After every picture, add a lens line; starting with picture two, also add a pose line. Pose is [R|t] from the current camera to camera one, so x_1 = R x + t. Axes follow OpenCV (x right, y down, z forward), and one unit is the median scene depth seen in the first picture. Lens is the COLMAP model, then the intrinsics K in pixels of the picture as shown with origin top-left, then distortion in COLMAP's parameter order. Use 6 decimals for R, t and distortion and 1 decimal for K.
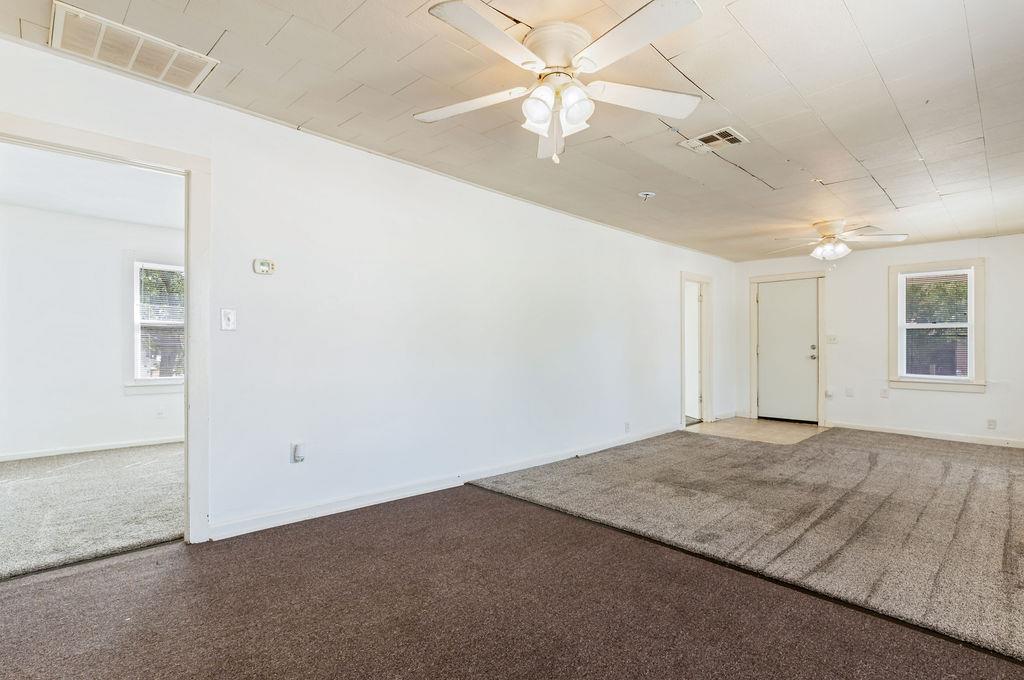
lens RADIAL K [[500.6, 0, 513.1], [0, 500.6, 344.5], [0, 0, 1]] dist [-0.008761, 0.000797]
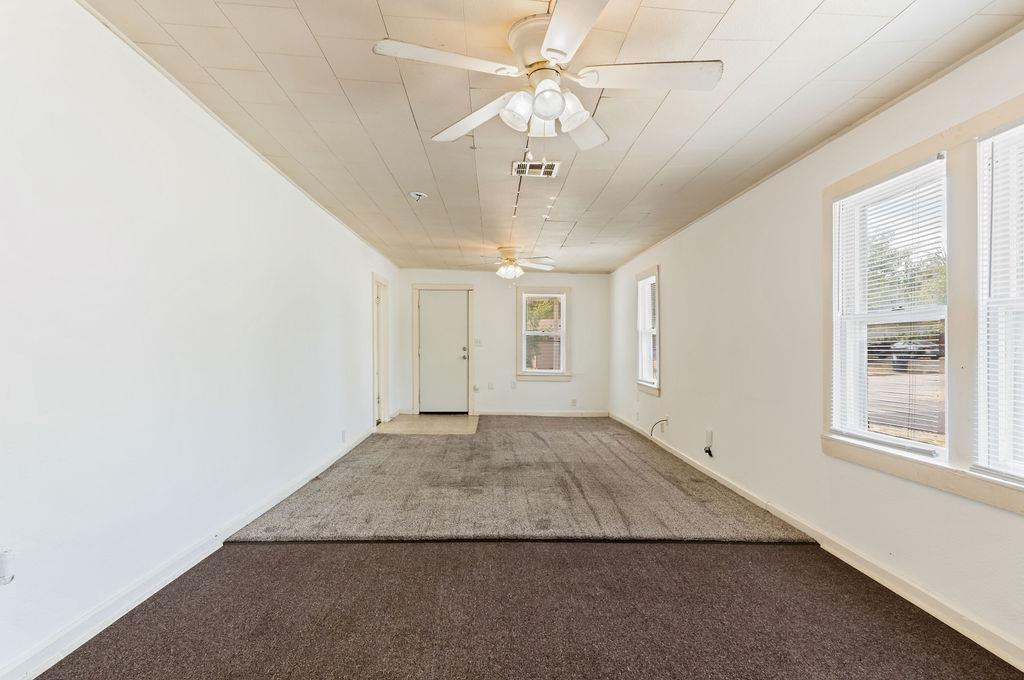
lens RADIAL K [[500.6, 0, 516.2], [0, 500.6, 351.1], [0, 0, 1]] dist [-0.008761, 0.000797]
pose [[0.665675, -0.003657, 0.746233, -0.369714], [-0.010179, 0.999850, 0.013980, -0.013256], [-0.746172, -0.016901, 0.665538, 0.227192]]
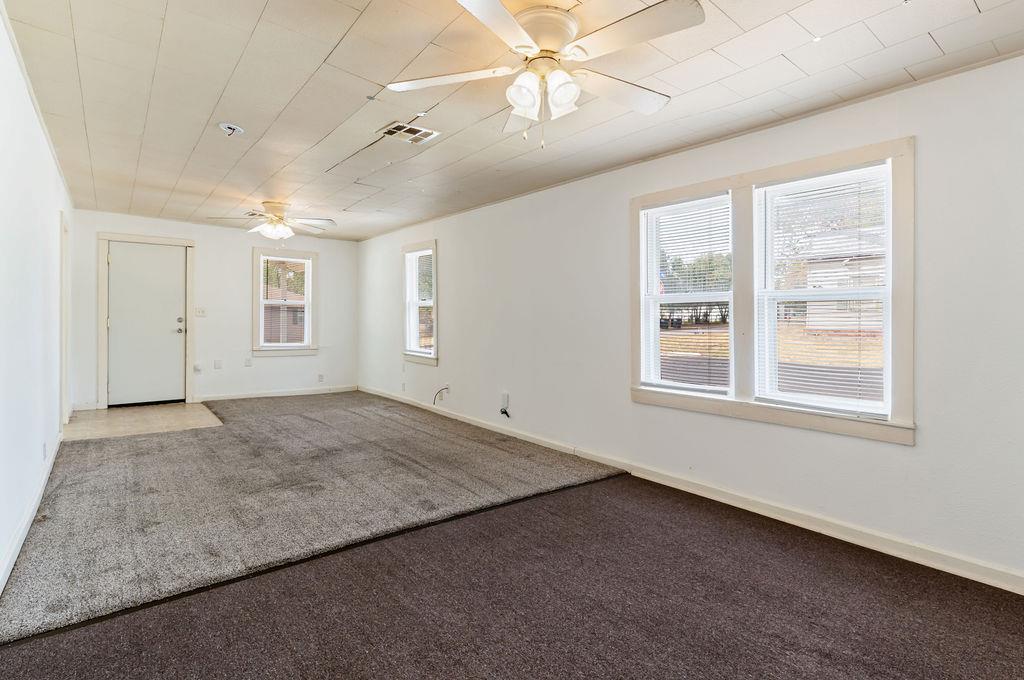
lens RADIAL K [[500.6, 0, 513.7], [0, 500.6, 308.0], [0, 0, 1]] dist [-0.008761, 0.000797]
pose [[0.091511, 0.019308, 0.995617, -0.506543], [-0.013099, 0.999749, -0.018184, -0.015457], [-0.995718, -0.011377, 0.091741, 0.542099]]
